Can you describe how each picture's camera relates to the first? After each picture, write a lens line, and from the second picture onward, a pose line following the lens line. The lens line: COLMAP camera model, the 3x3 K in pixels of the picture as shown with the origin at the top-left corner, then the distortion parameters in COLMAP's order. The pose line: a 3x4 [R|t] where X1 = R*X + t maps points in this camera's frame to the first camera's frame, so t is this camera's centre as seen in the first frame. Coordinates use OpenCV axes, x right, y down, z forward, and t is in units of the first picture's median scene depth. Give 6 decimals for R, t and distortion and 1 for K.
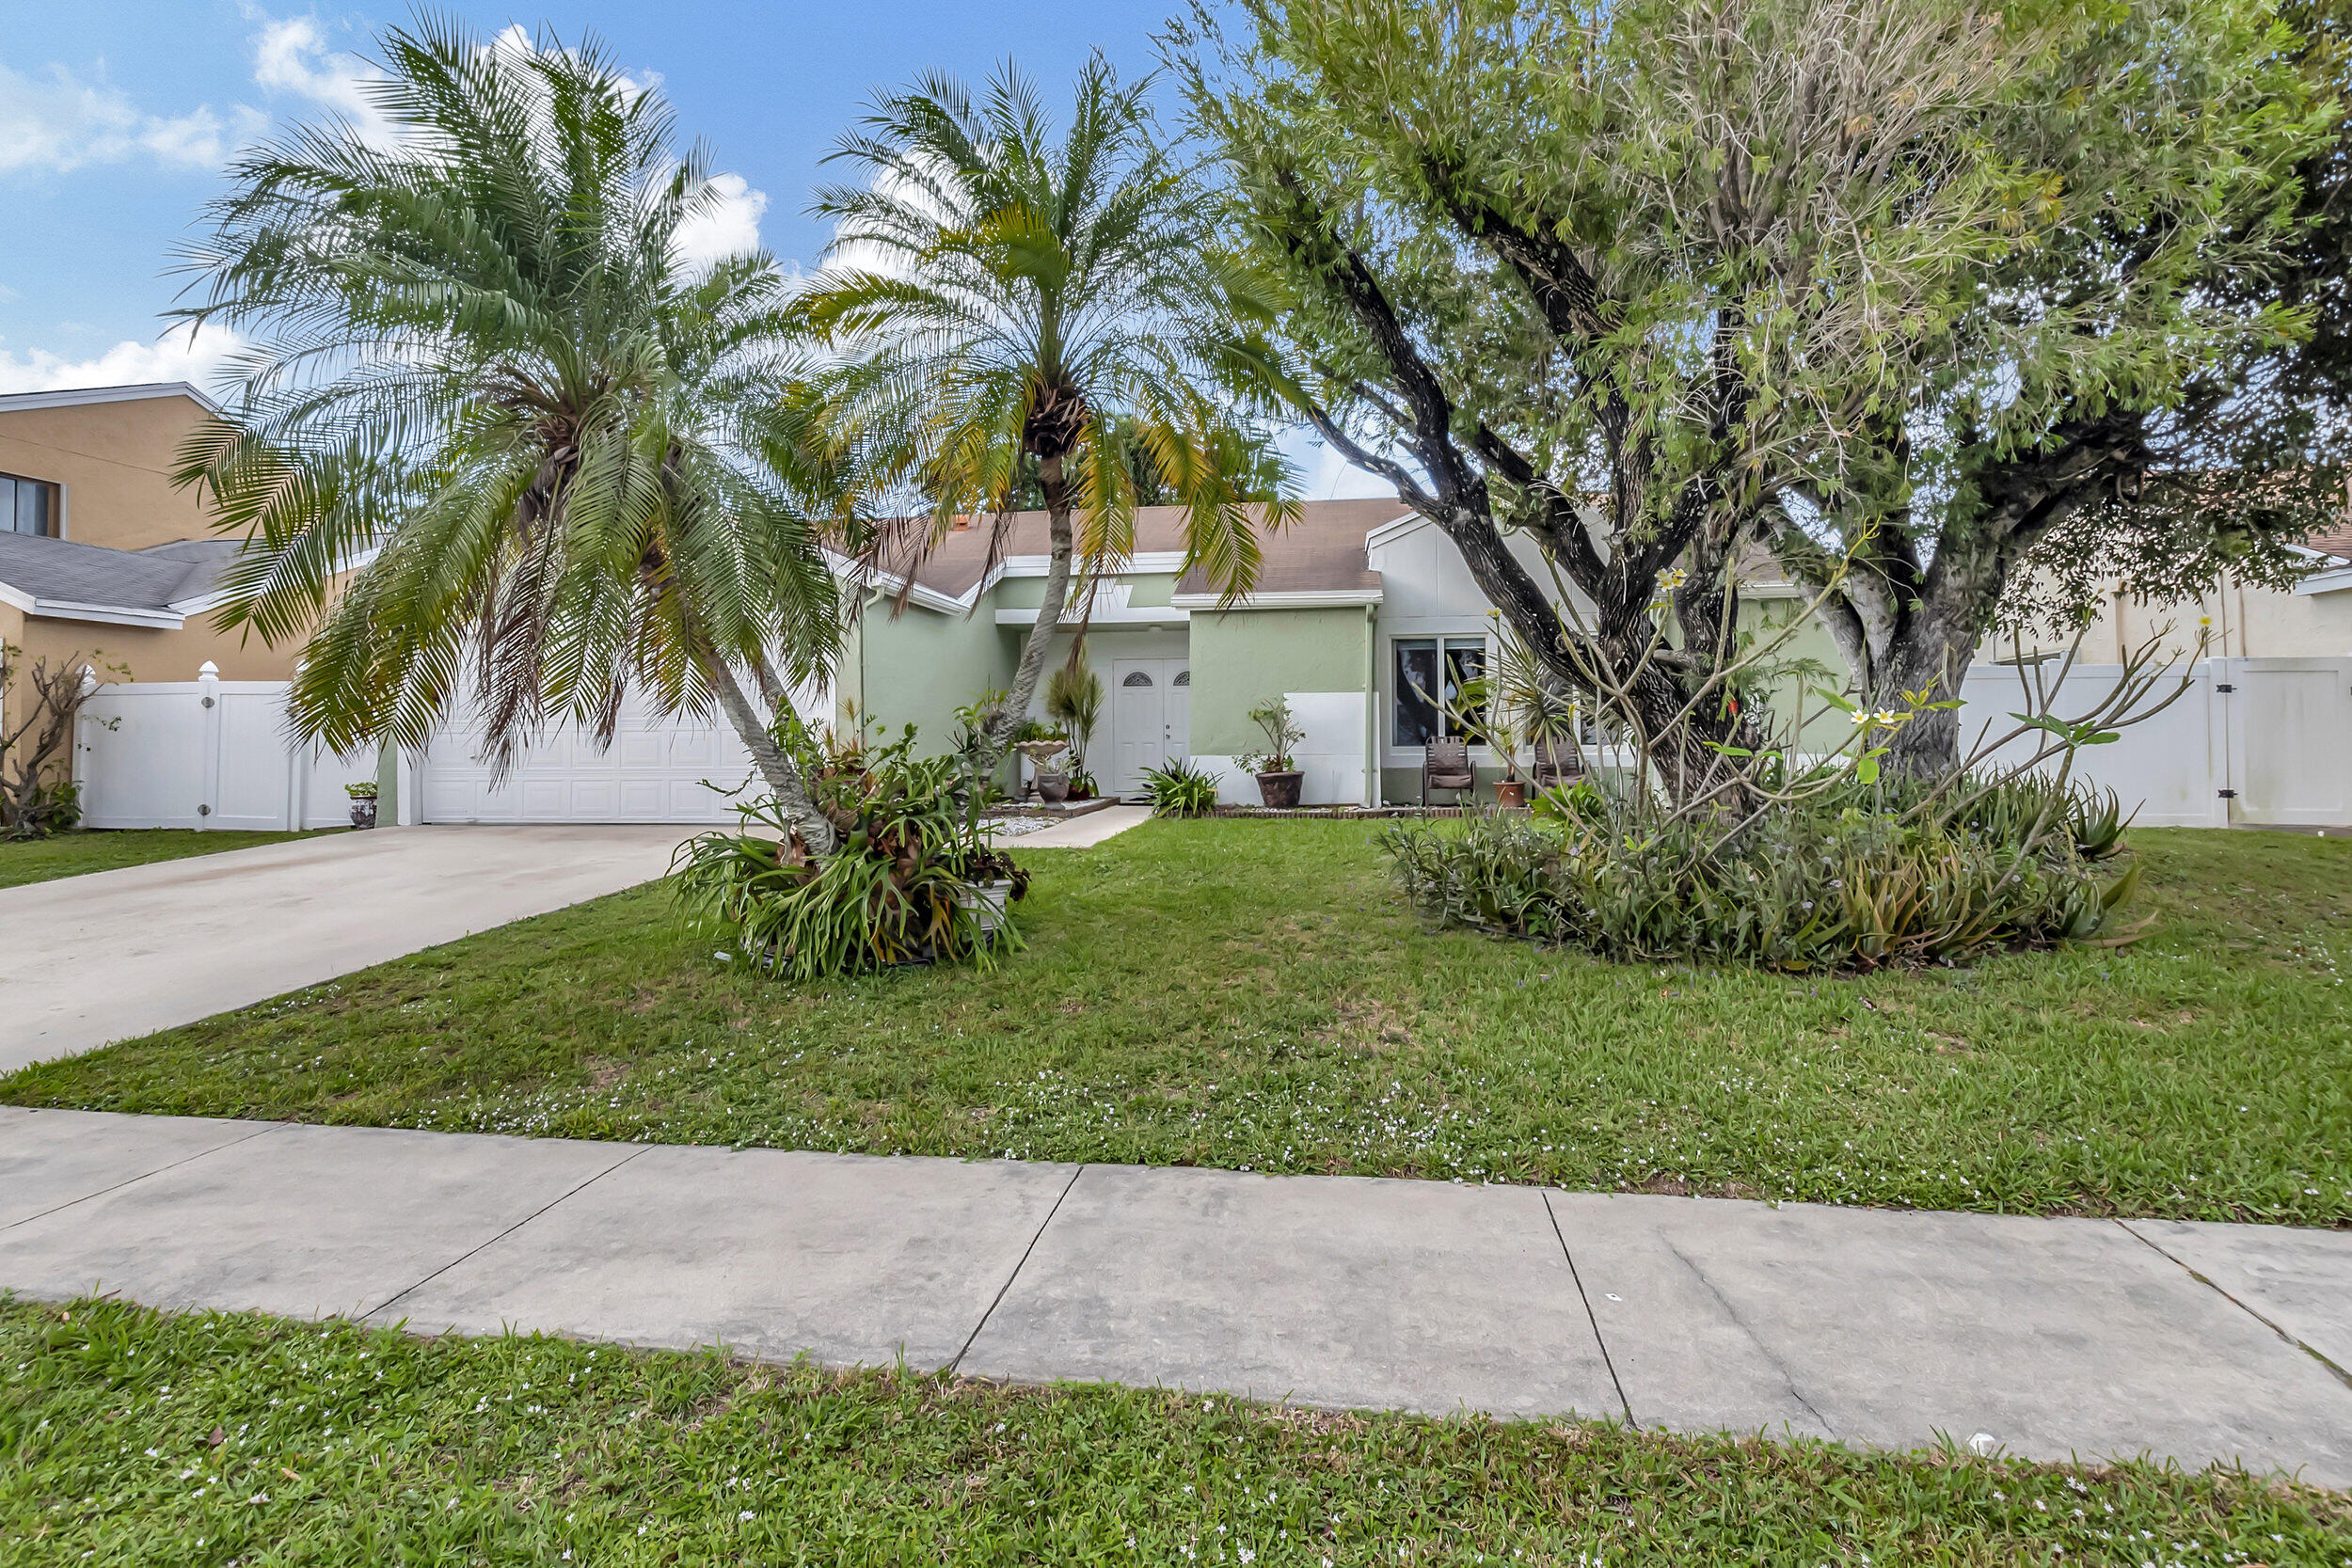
lens RADIAL K [[1096.4, 0, 1180.7], [0, 1096.4, 717.3], [0, 0, 1]] dist [-0.000982, 0.000876]
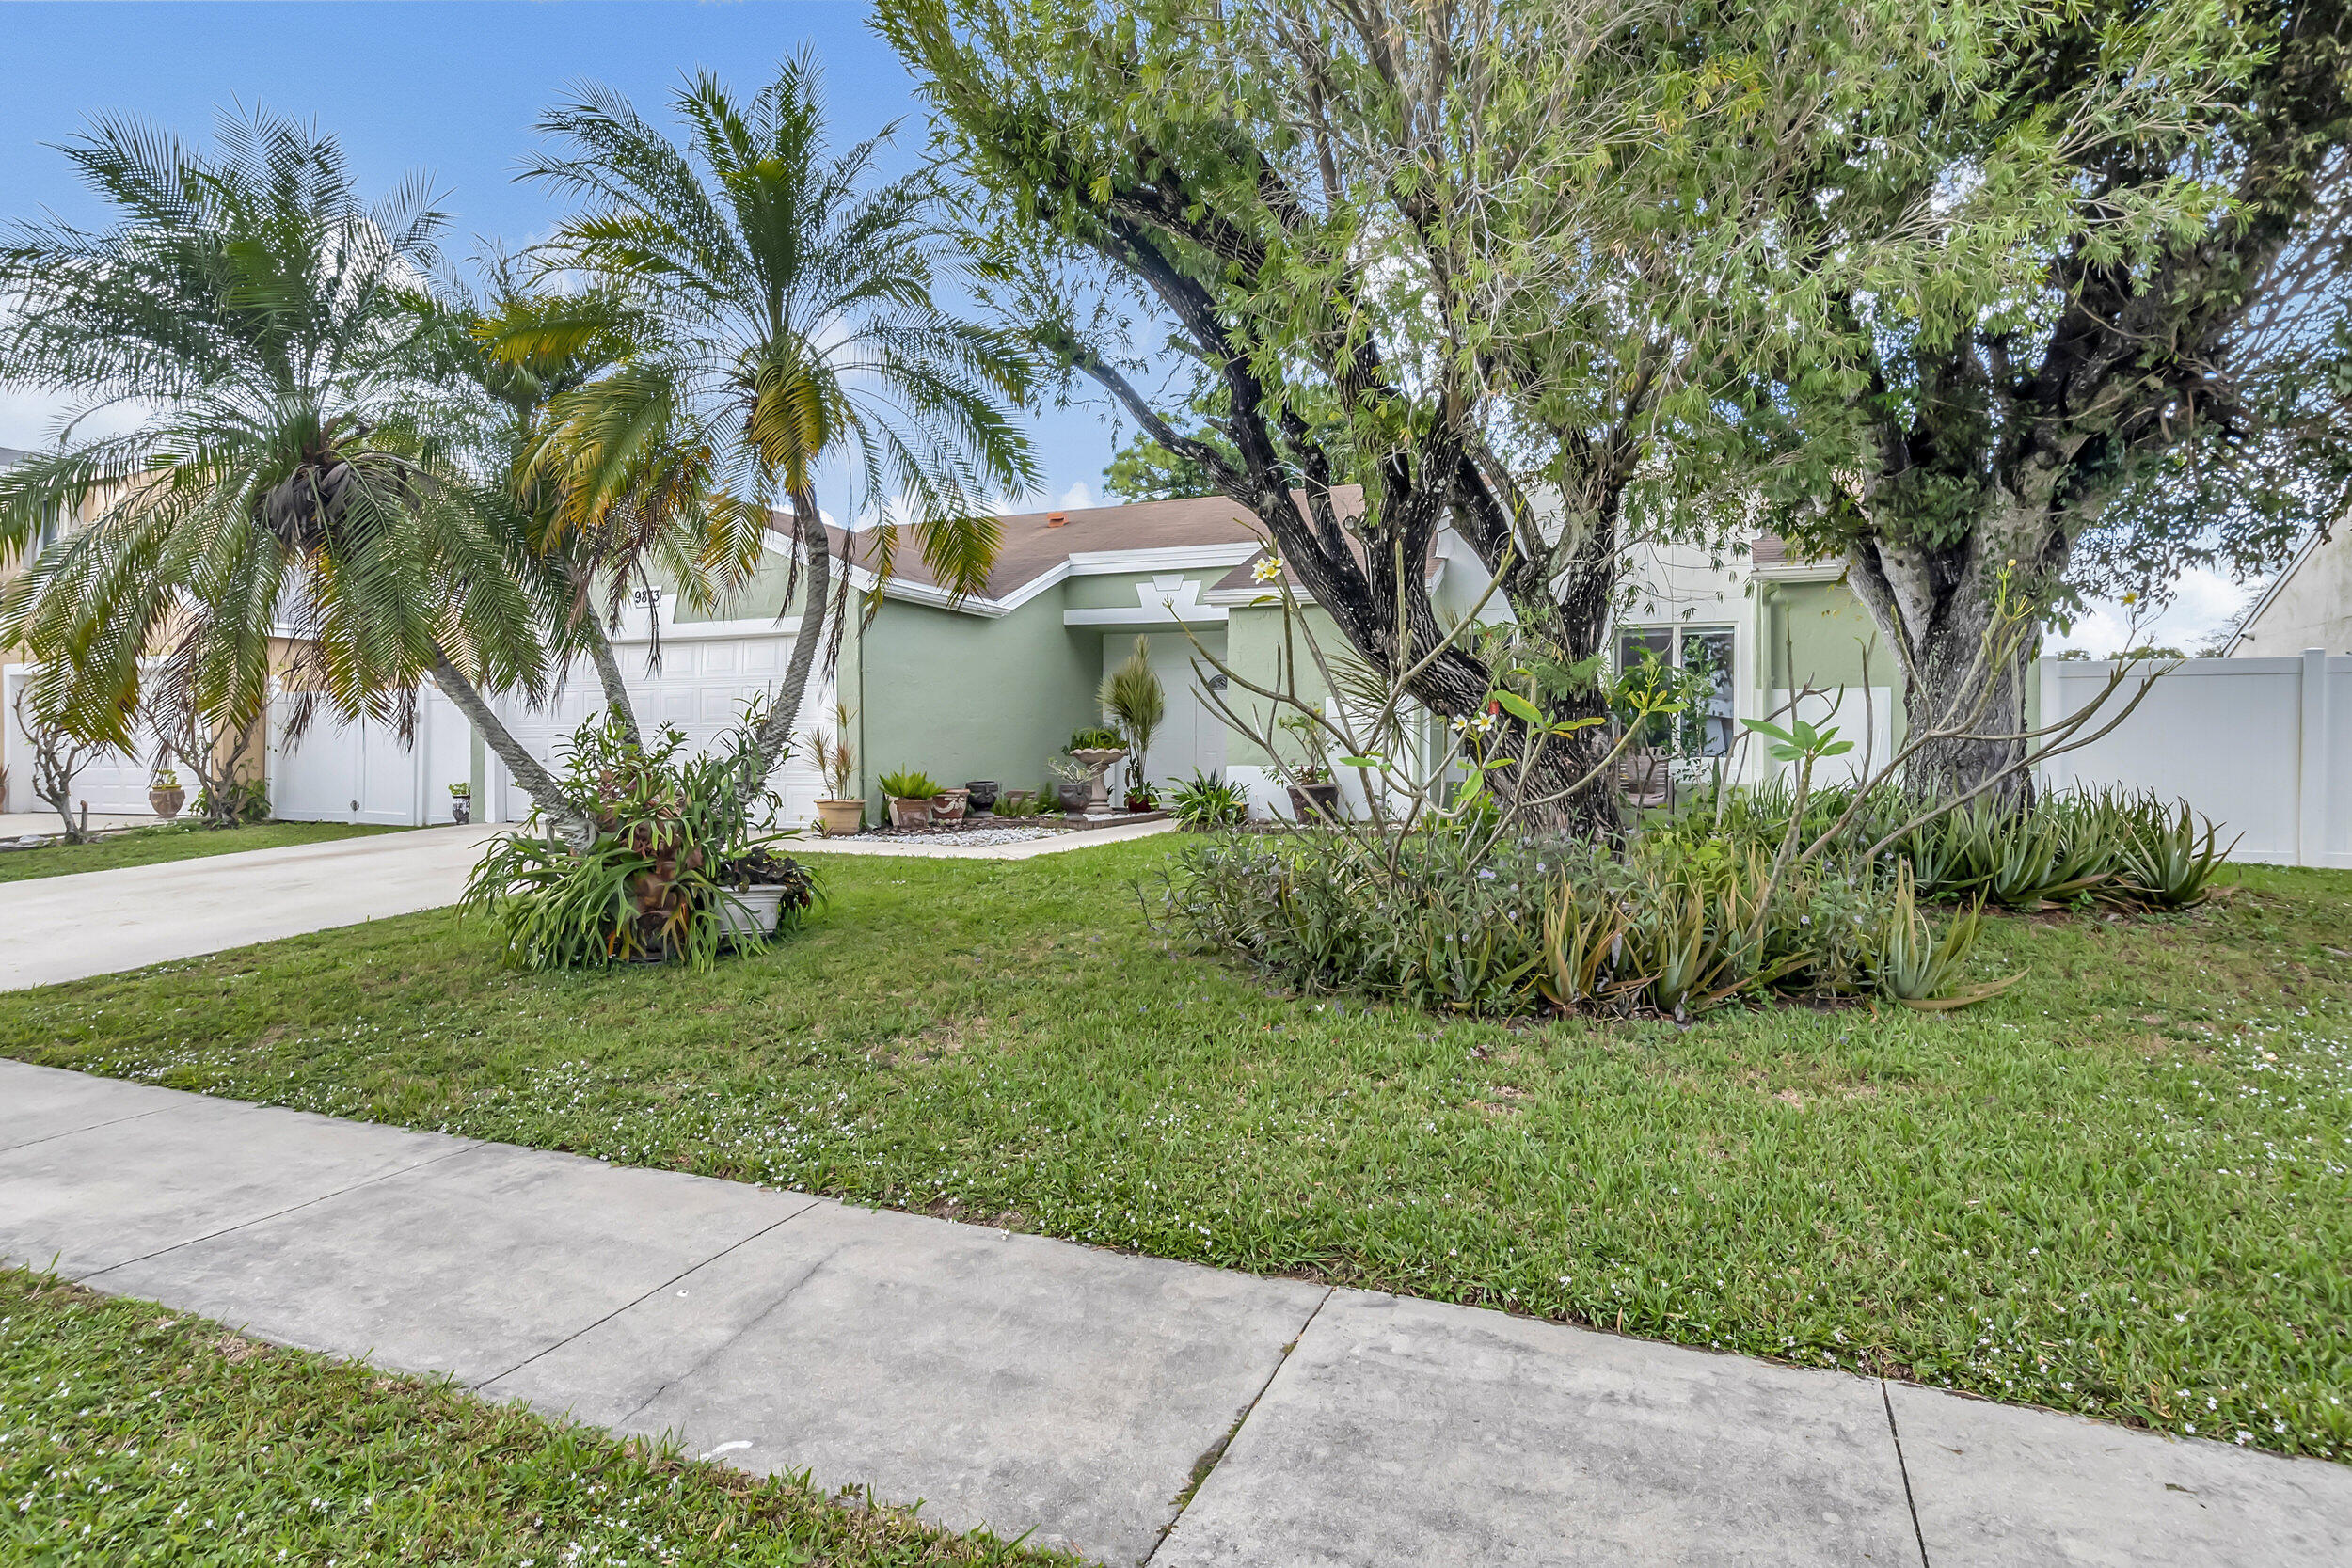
lens RADIAL K [[1200.8, 0, 1177.9], [0, 1200.8, 780.9], [0, 0, 1]] dist [0.003357, -0.002951]
pose [[0.972939, 0.012382, -0.230731, 0.820195], [-0.001244, 0.998829, 0.048356, -0.001942], [0.231059, -0.046760, 0.971815, 0.030518]]
